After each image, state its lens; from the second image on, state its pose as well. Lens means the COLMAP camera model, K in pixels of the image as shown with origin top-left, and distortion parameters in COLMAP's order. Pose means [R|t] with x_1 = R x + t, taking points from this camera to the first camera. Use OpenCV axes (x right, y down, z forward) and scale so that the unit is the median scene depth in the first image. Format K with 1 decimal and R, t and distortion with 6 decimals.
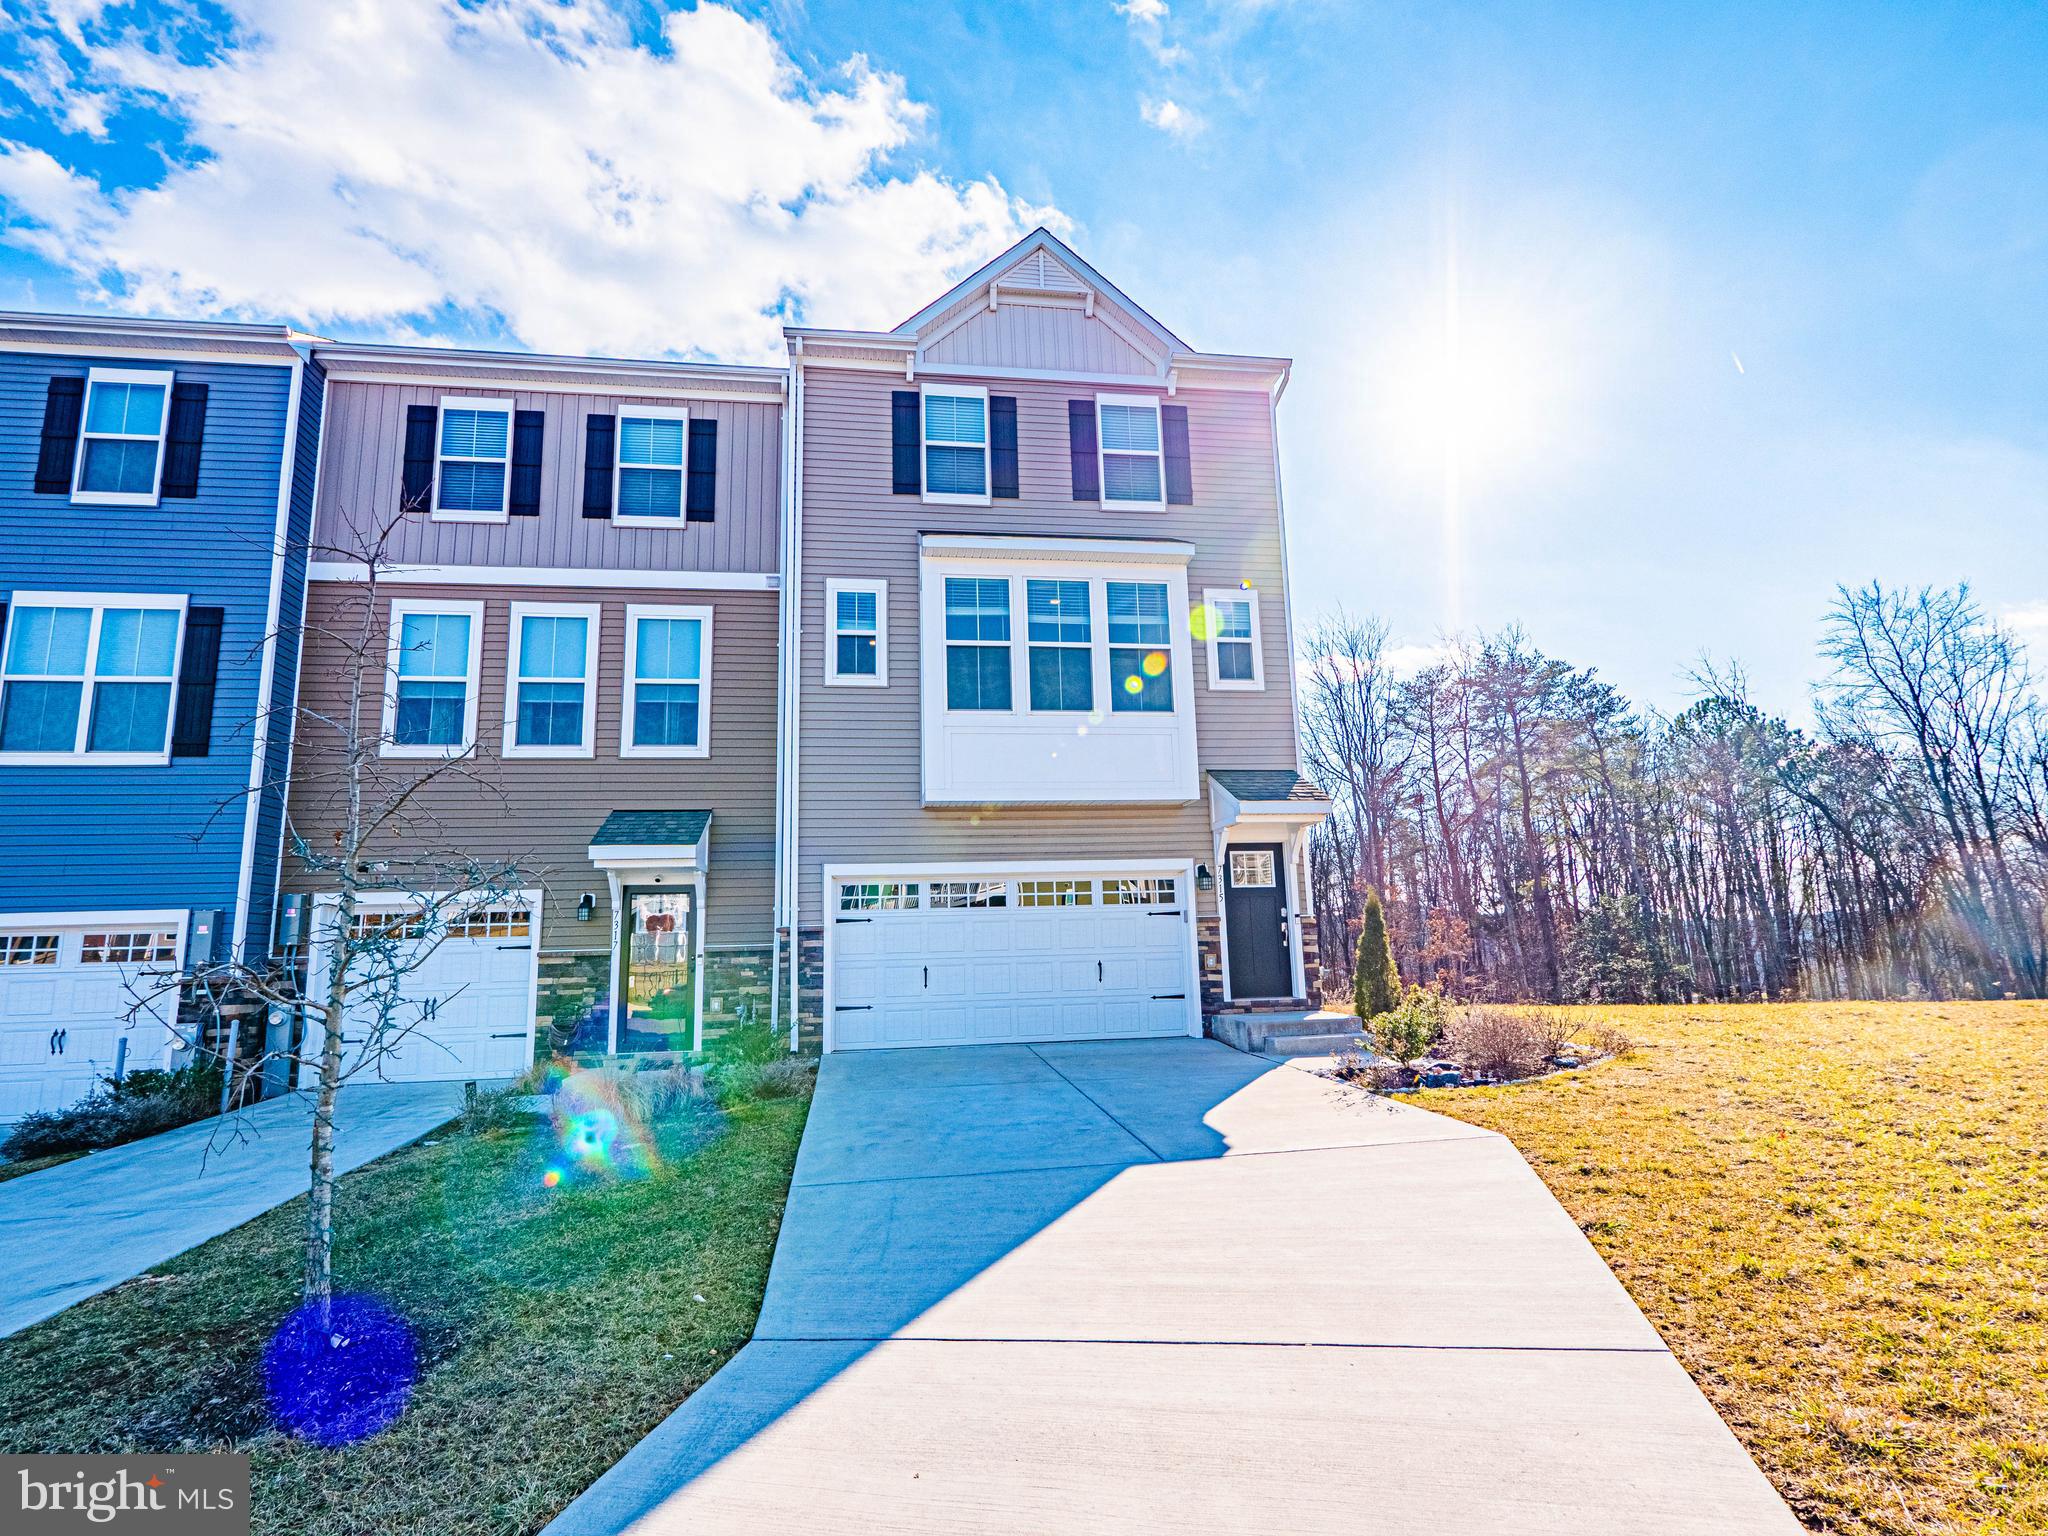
lens RADIAL K [[1026.5, 0, 1025.0], [0, 1026.5, 778.5], [0, 0, 1]] dist [0.001109, -0.000103]
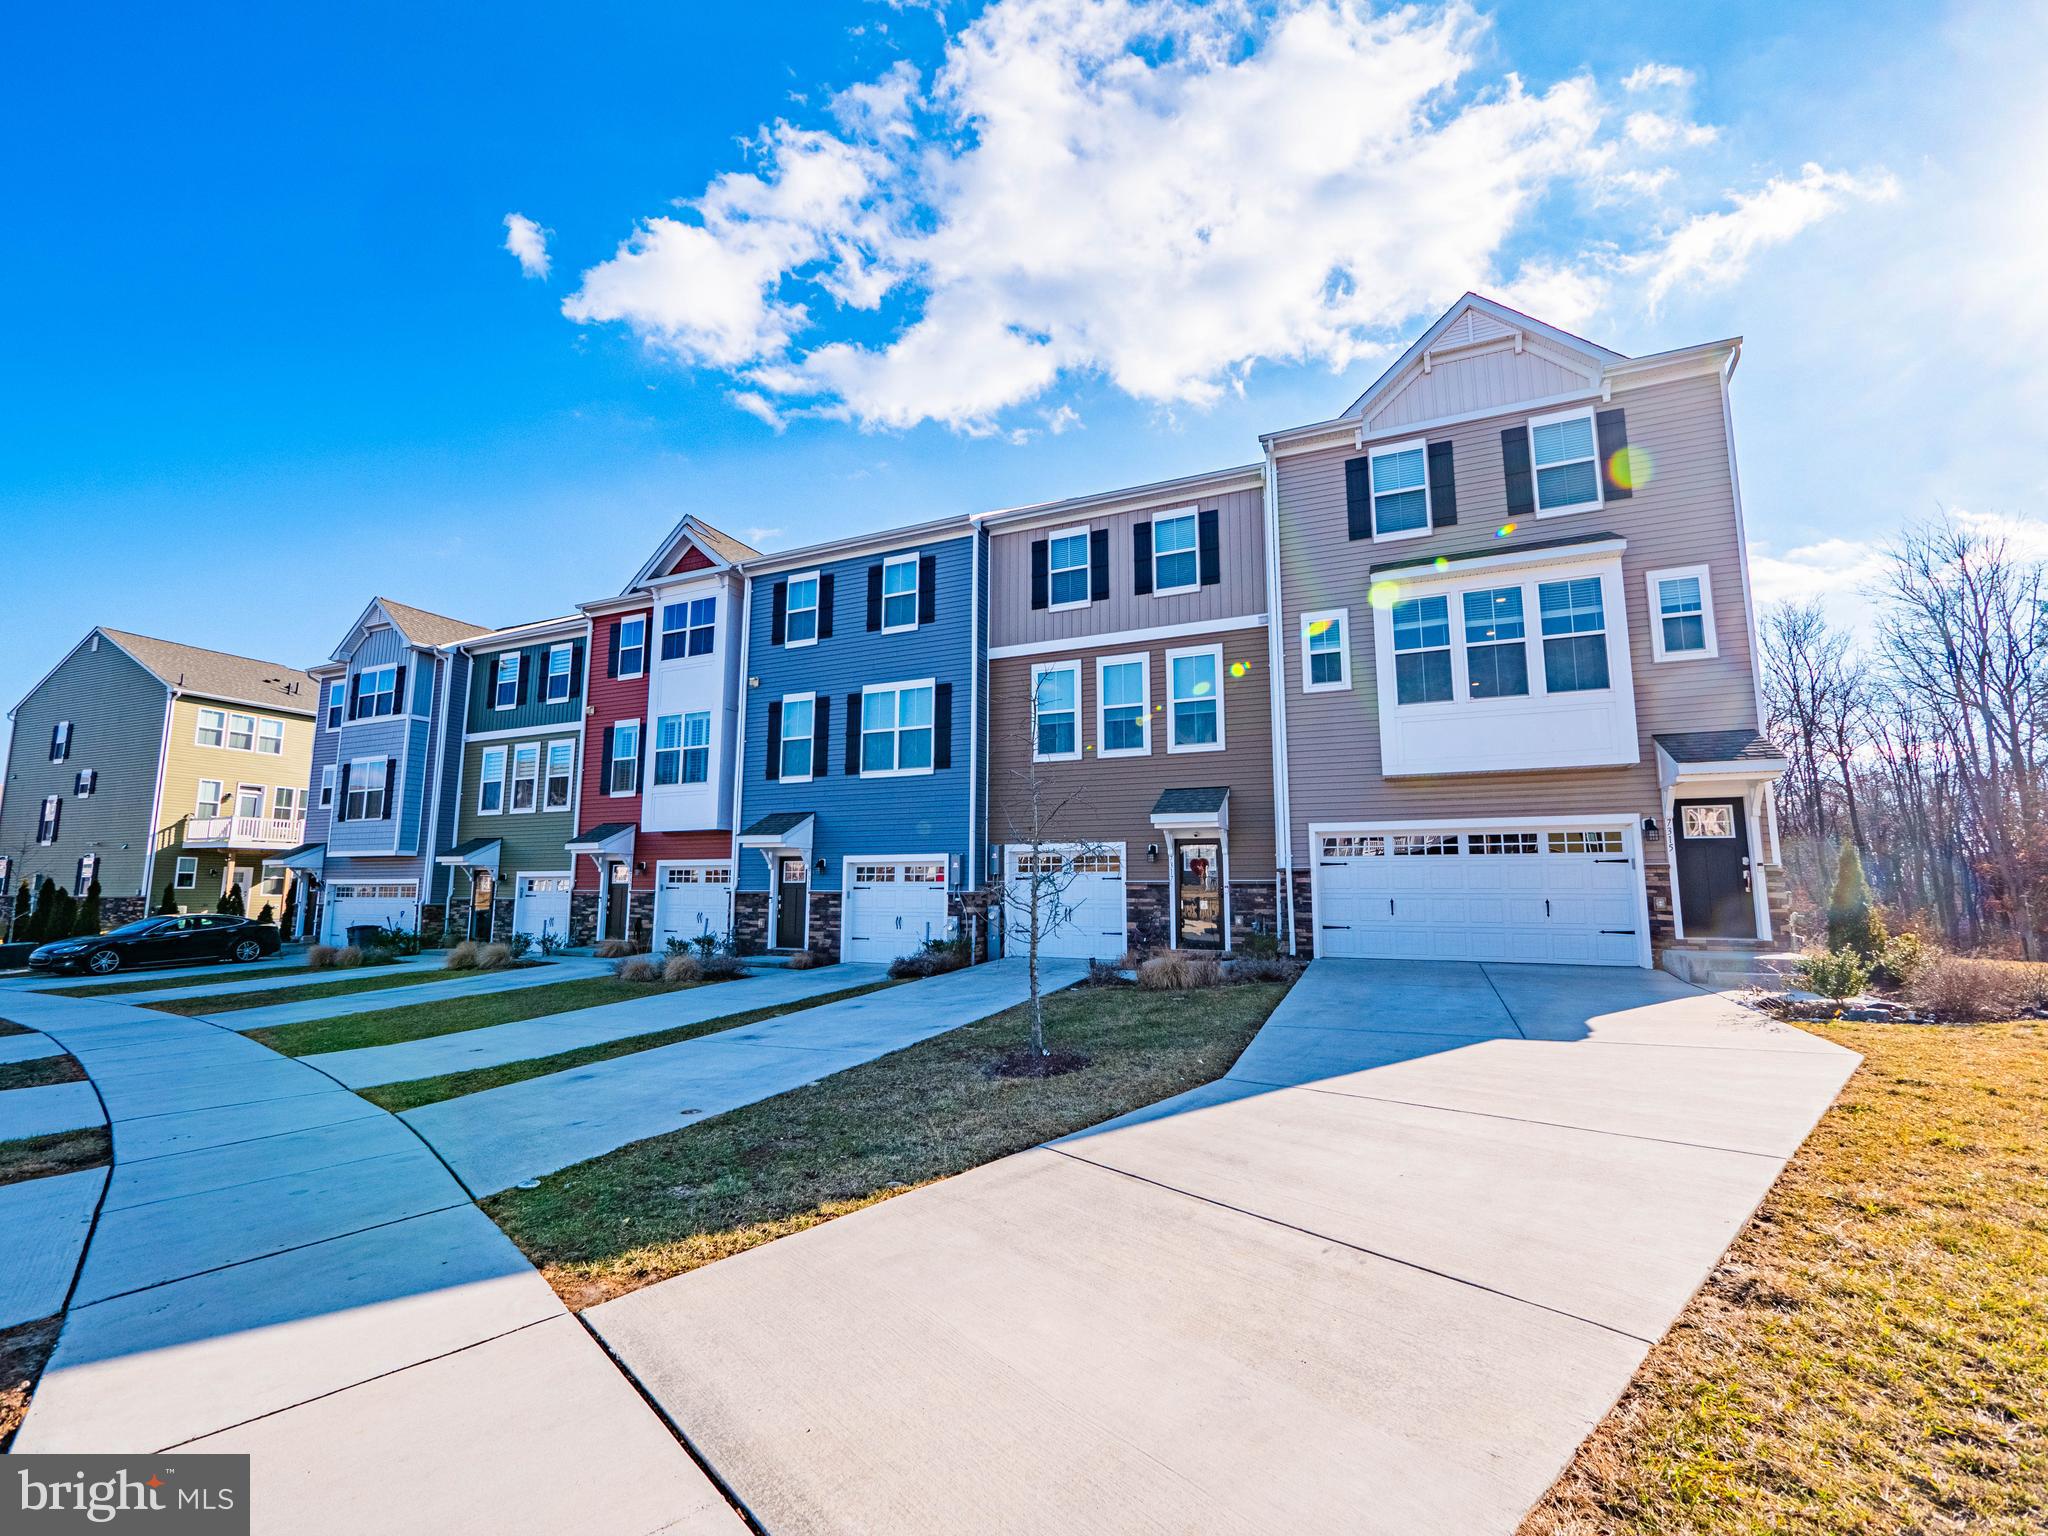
lens RADIAL K [[843.7, 0, 1024.0], [0, 843.7, 768.0], [0, 0, 1]] dist [-0.002983, -0.000167]
pose [[0.844257, -0.048360, -0.533753, 0.088350], [0.065128, 0.997797, 0.012611, -0.029620], [0.531967, -0.045409, 0.845547, -0.159918]]
